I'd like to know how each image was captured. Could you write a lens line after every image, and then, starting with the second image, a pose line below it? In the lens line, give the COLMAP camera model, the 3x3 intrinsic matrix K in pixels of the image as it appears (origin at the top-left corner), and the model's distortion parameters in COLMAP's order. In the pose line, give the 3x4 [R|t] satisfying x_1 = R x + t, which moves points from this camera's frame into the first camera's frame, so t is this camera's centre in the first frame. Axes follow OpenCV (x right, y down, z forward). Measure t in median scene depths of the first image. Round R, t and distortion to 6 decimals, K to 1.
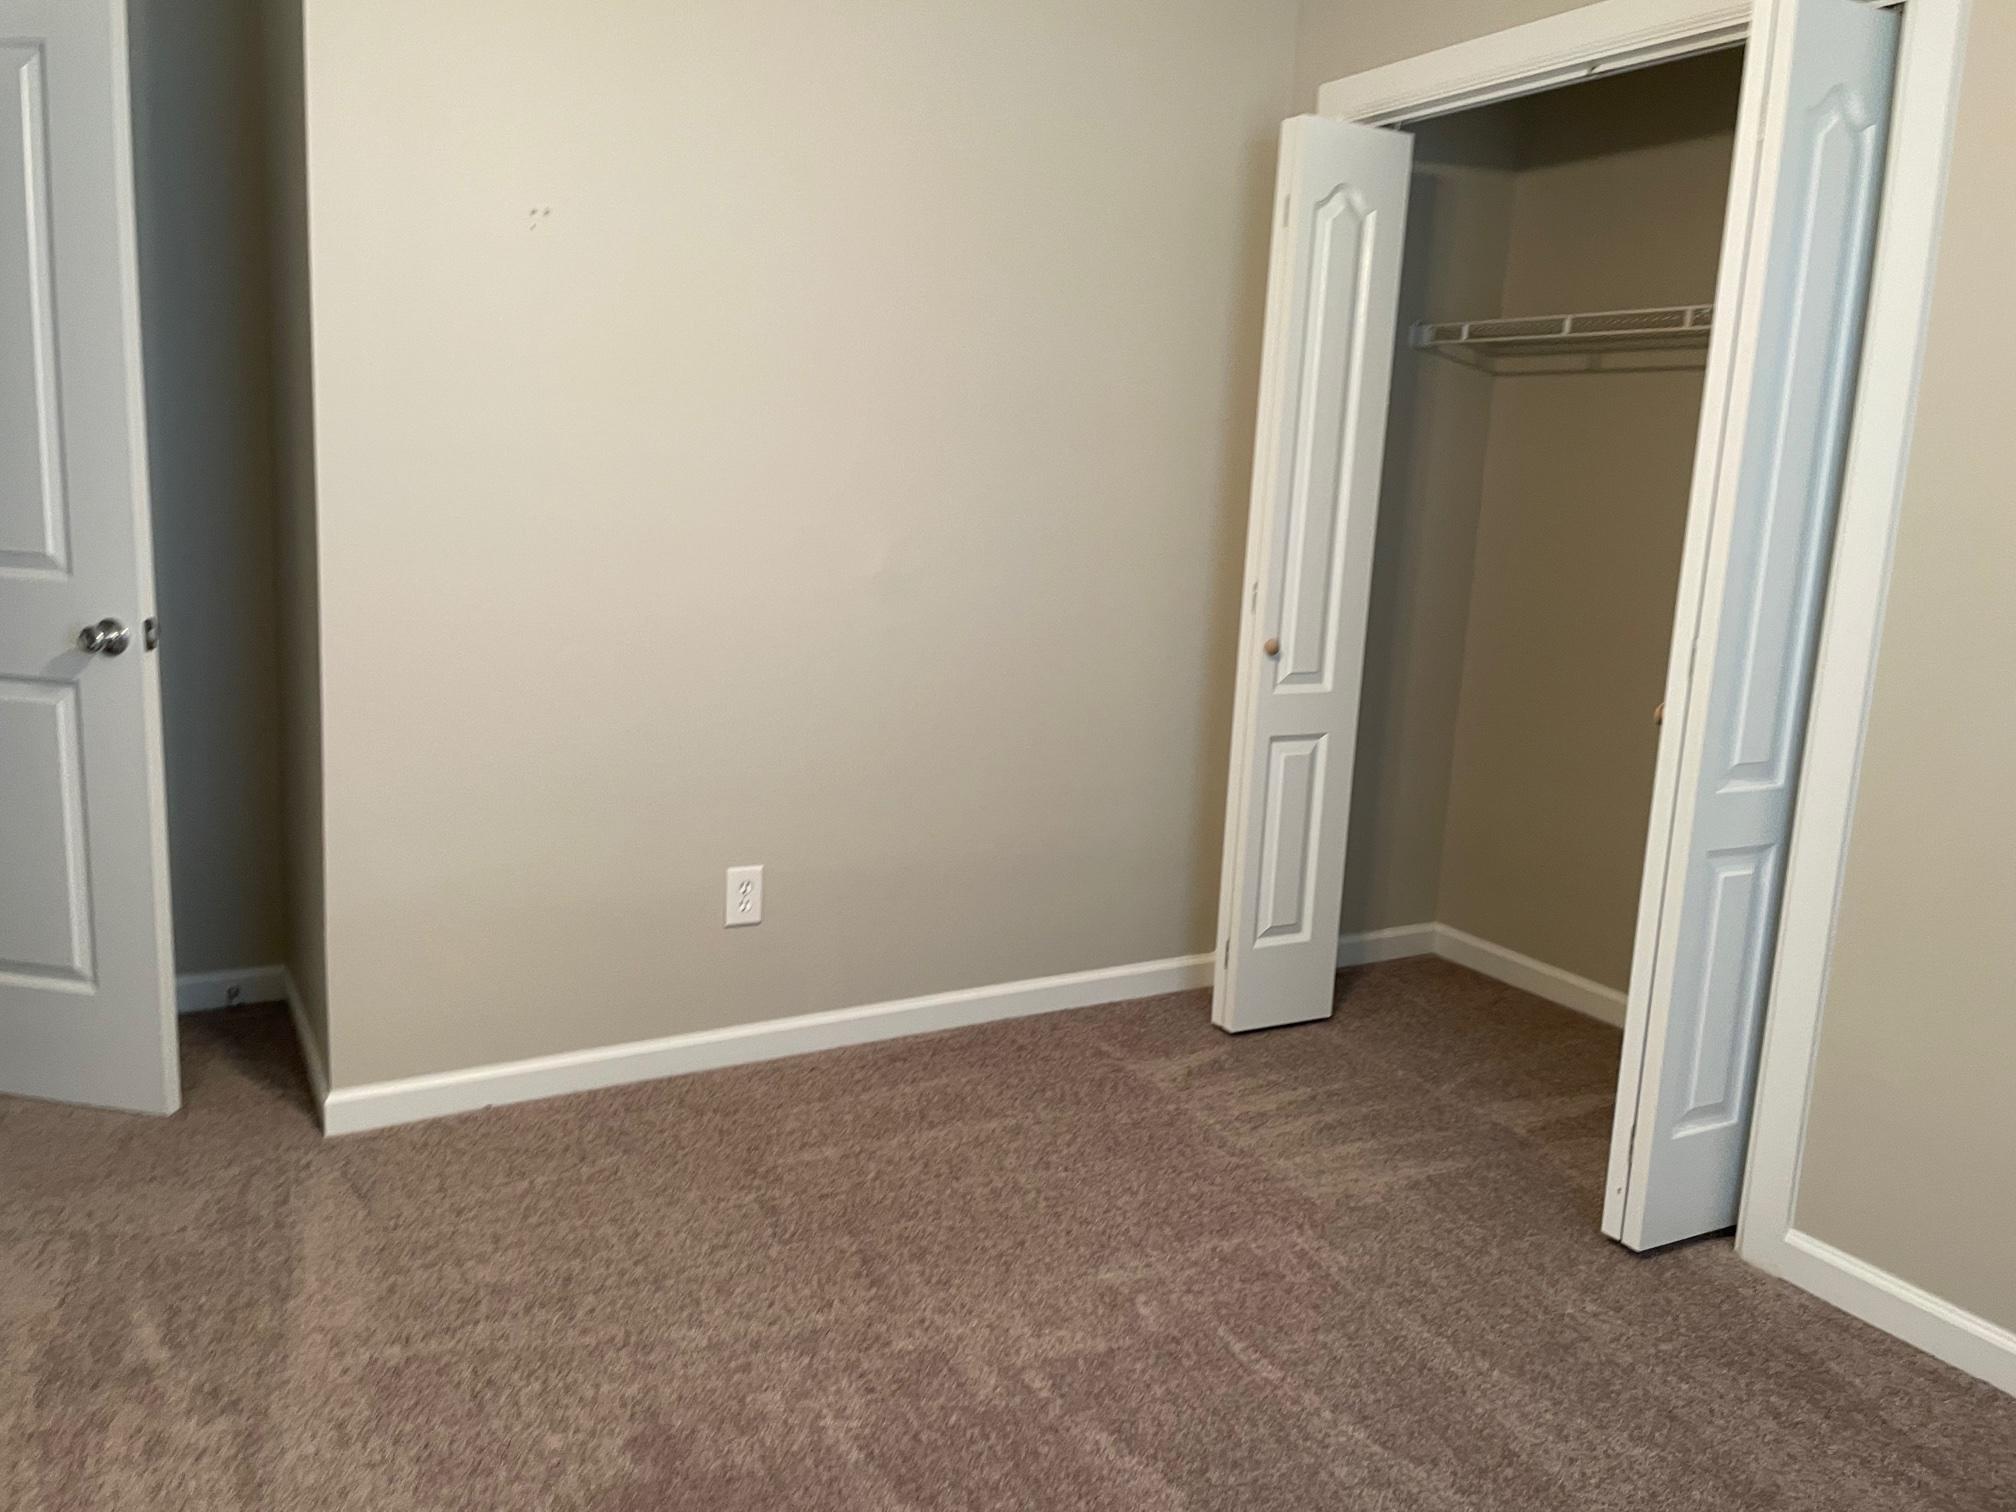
lens RADIAL K [[1512.8, 0, 1008.0], [0, 1512.8, 756.0], [0, 0, 1]] dist [0.091100, -0.114788]
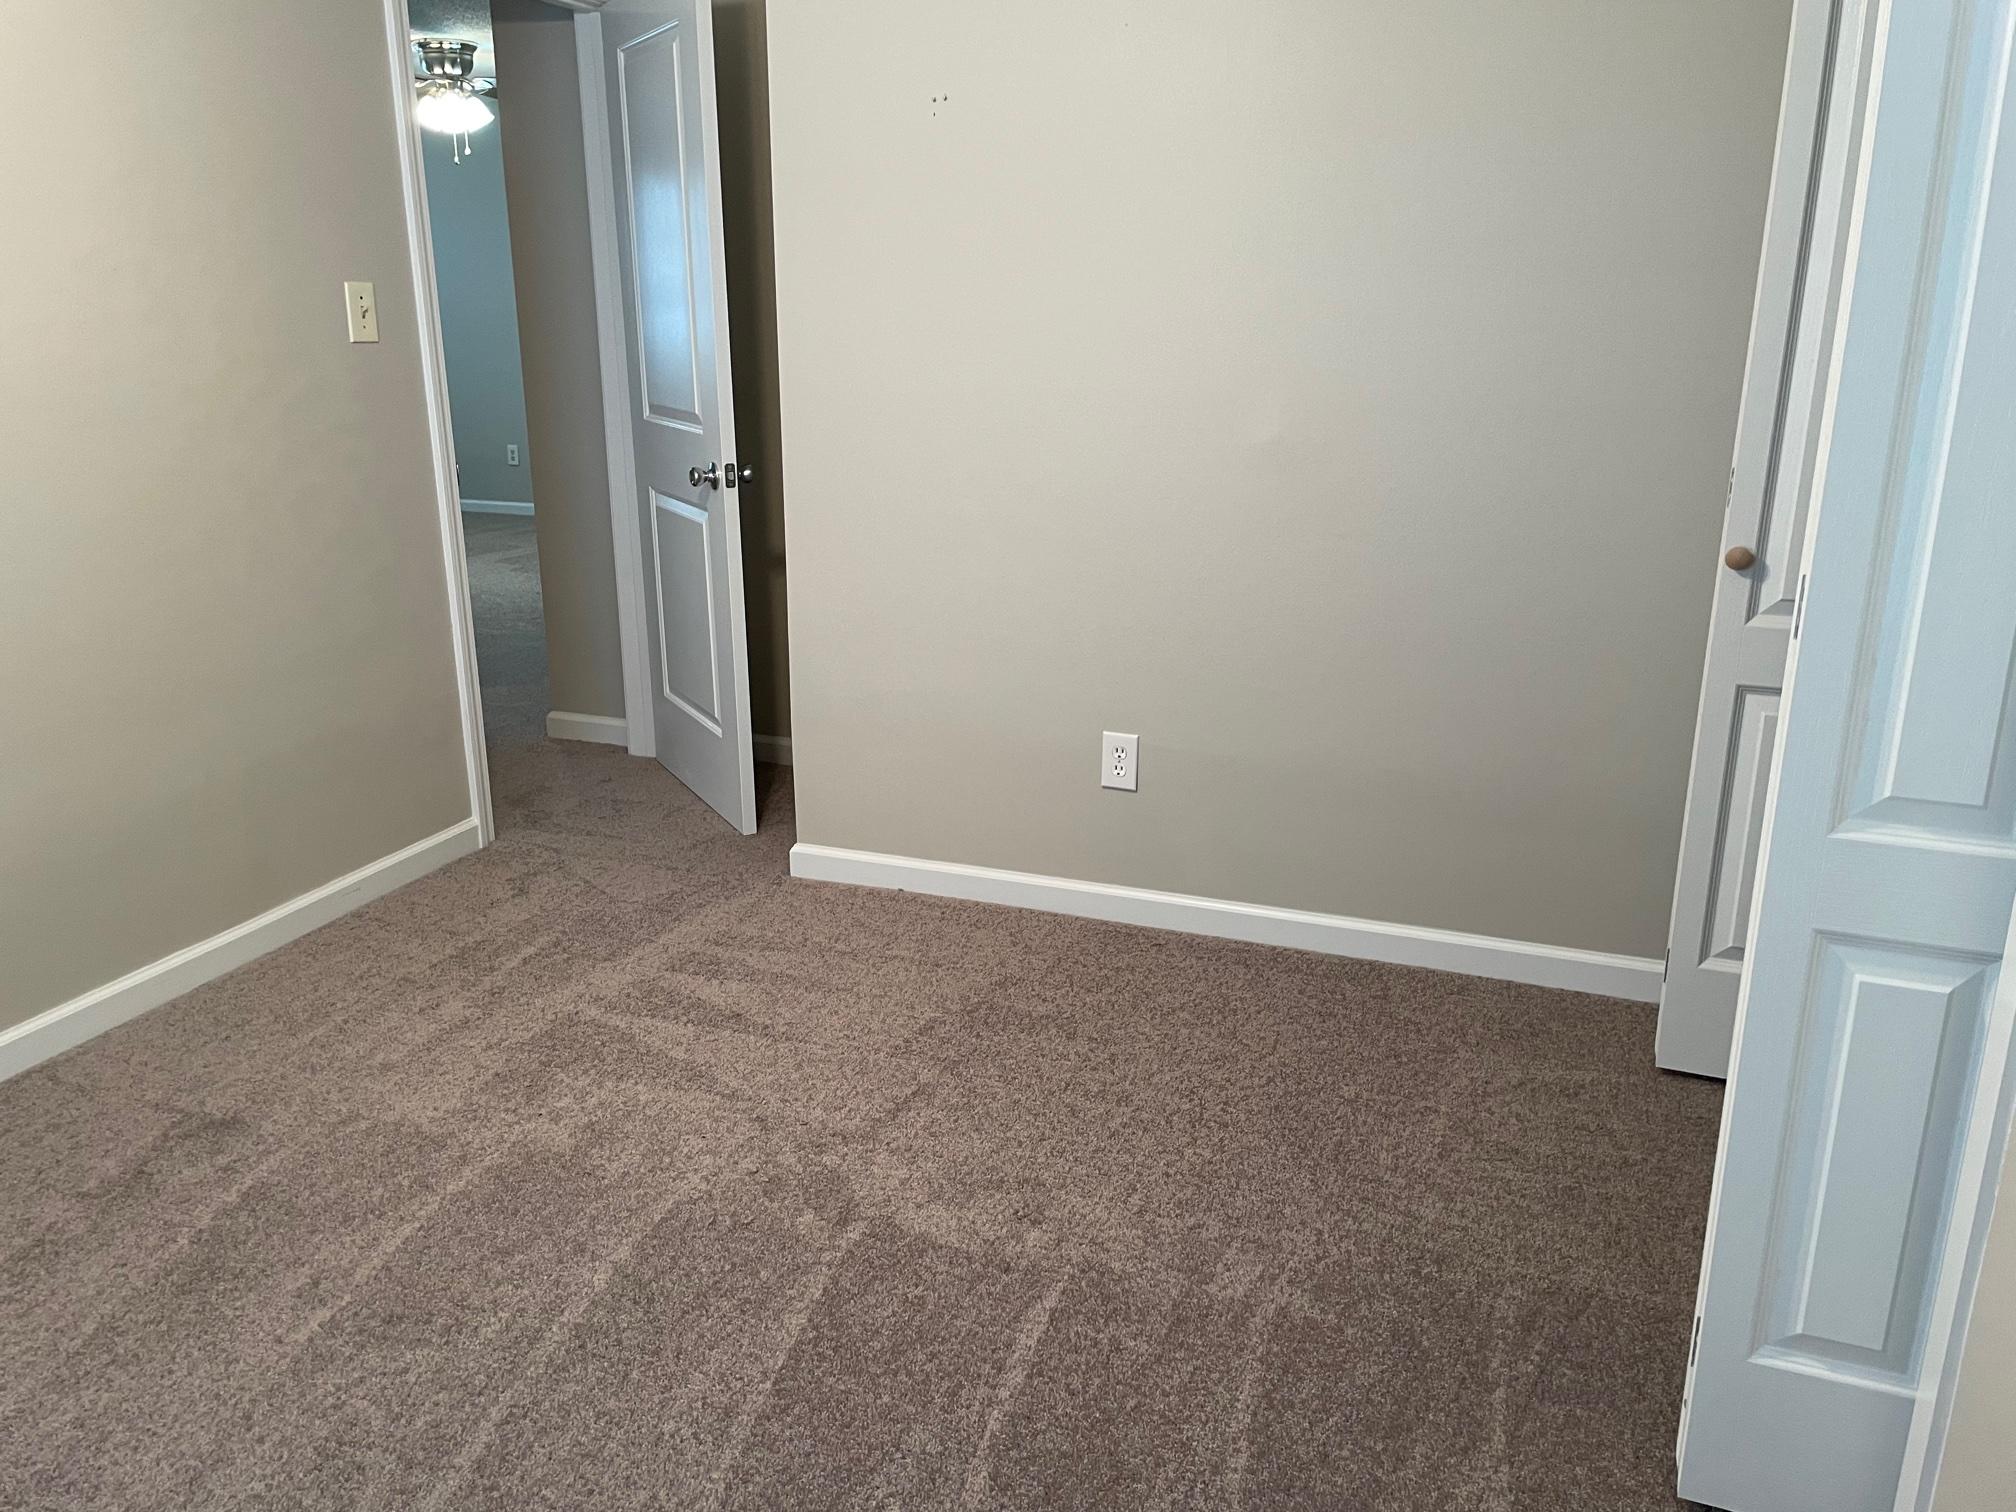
lens RADIAL K [[1512.8, 0, 1008.0], [0, 1512.8, 756.0], [0, 0, 1]] dist [0.091100, -0.114788]
pose [[0.635066, 0.178092, -0.751648, 0.611447], [-0.121163, 0.983981, 0.130769, -0.039909], [0.762896, 0.008025, 0.646471, 0.319138]]
